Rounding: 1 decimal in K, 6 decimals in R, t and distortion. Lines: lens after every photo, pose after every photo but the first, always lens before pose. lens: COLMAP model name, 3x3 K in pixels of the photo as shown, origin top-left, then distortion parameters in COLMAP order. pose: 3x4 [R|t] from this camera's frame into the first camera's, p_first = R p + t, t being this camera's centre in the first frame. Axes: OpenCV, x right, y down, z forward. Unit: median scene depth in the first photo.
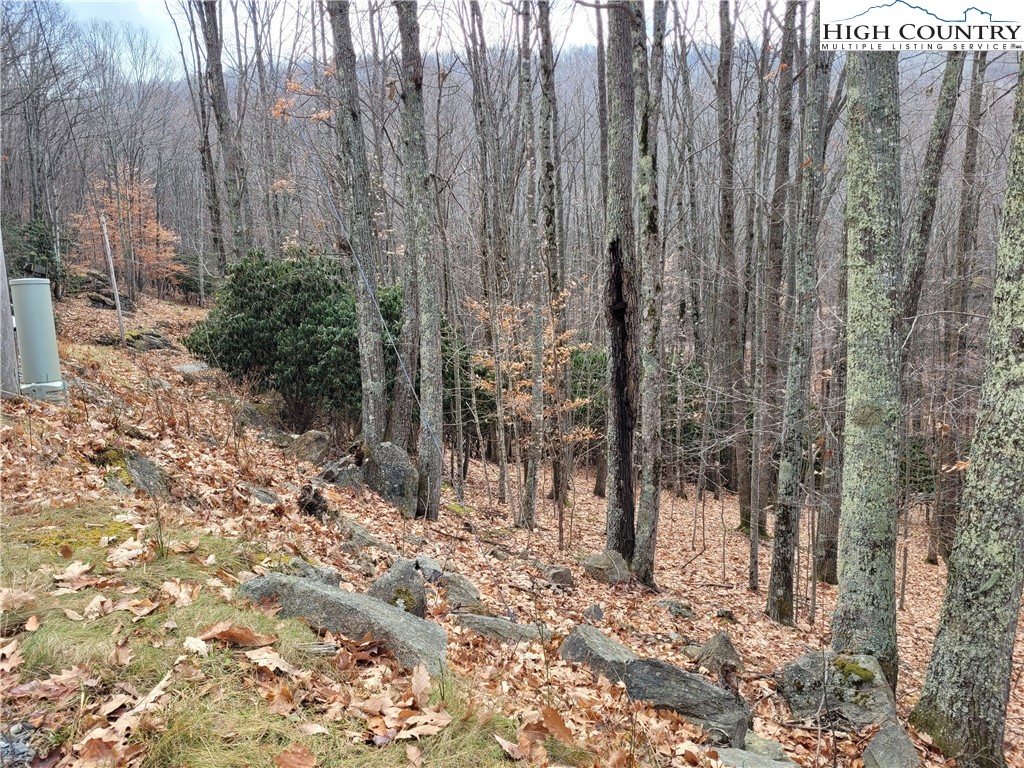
lens RADIAL K [[760.9, 0, 512.0], [0, 760.9, 384.0], [0, 0, 1]] dist [0.071393, -0.052820]
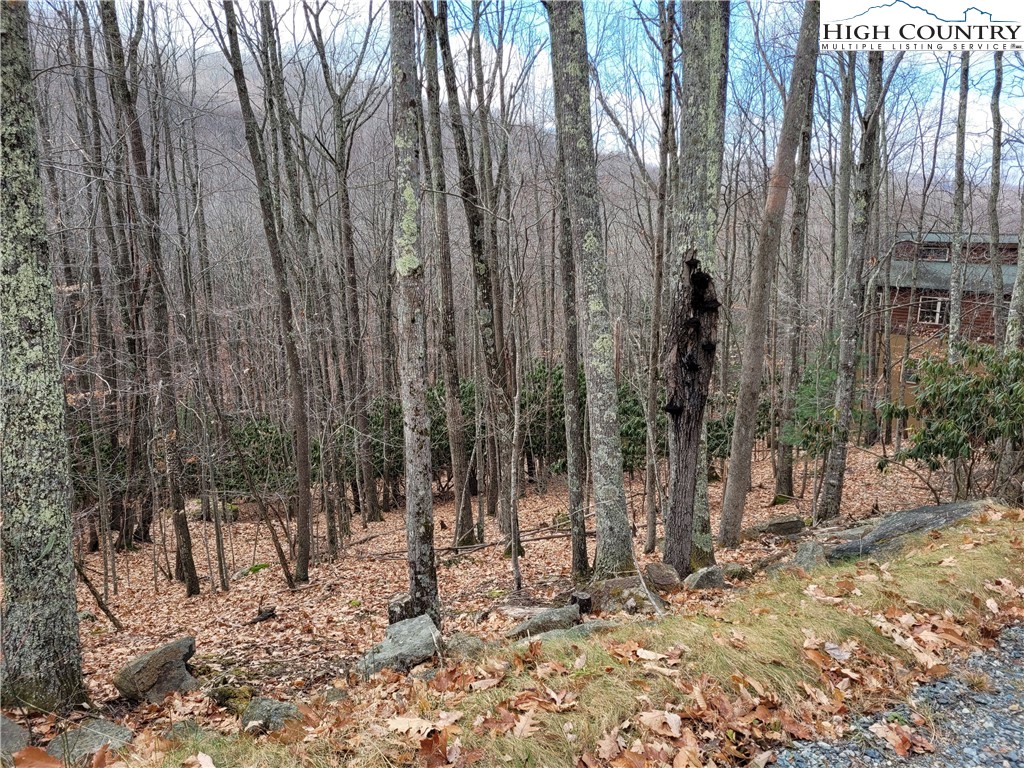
lens RADIAL K [[768.2, 0, 509.9], [0, 768.2, 390.6], [0, 0, 1]] dist [0.067532, -0.044603]
pose [[0.253662, -0.174543, 0.951415, -0.225304], [0.139563, 0.979898, 0.142558, -0.027342], [-0.957172, 0.096620, 0.272922, 0.035072]]
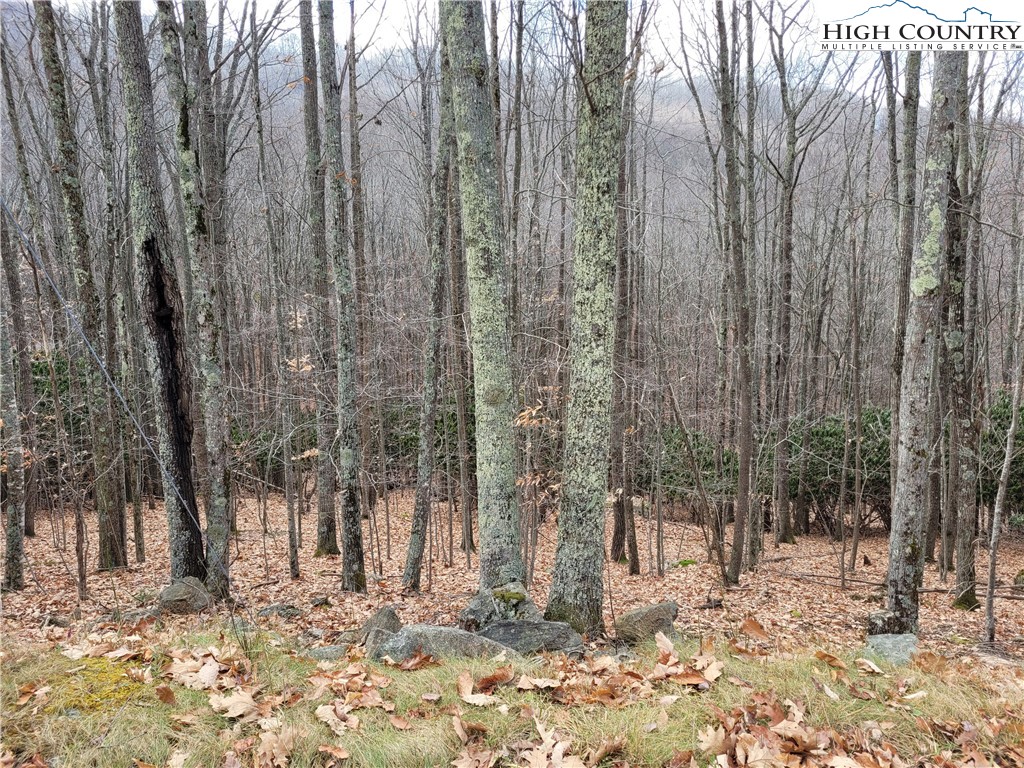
lens RADIAL K [[768.2, 0, 509.9], [0, 768.2, 390.6], [0, 0, 1]] dist [0.067532, -0.044603]
pose [[0.693193, -0.114446, 0.711608, -0.426645], [0.098664, 0.993086, 0.063604, -0.047735], [-0.713967, 0.026120, 0.699692, 0.105352]]
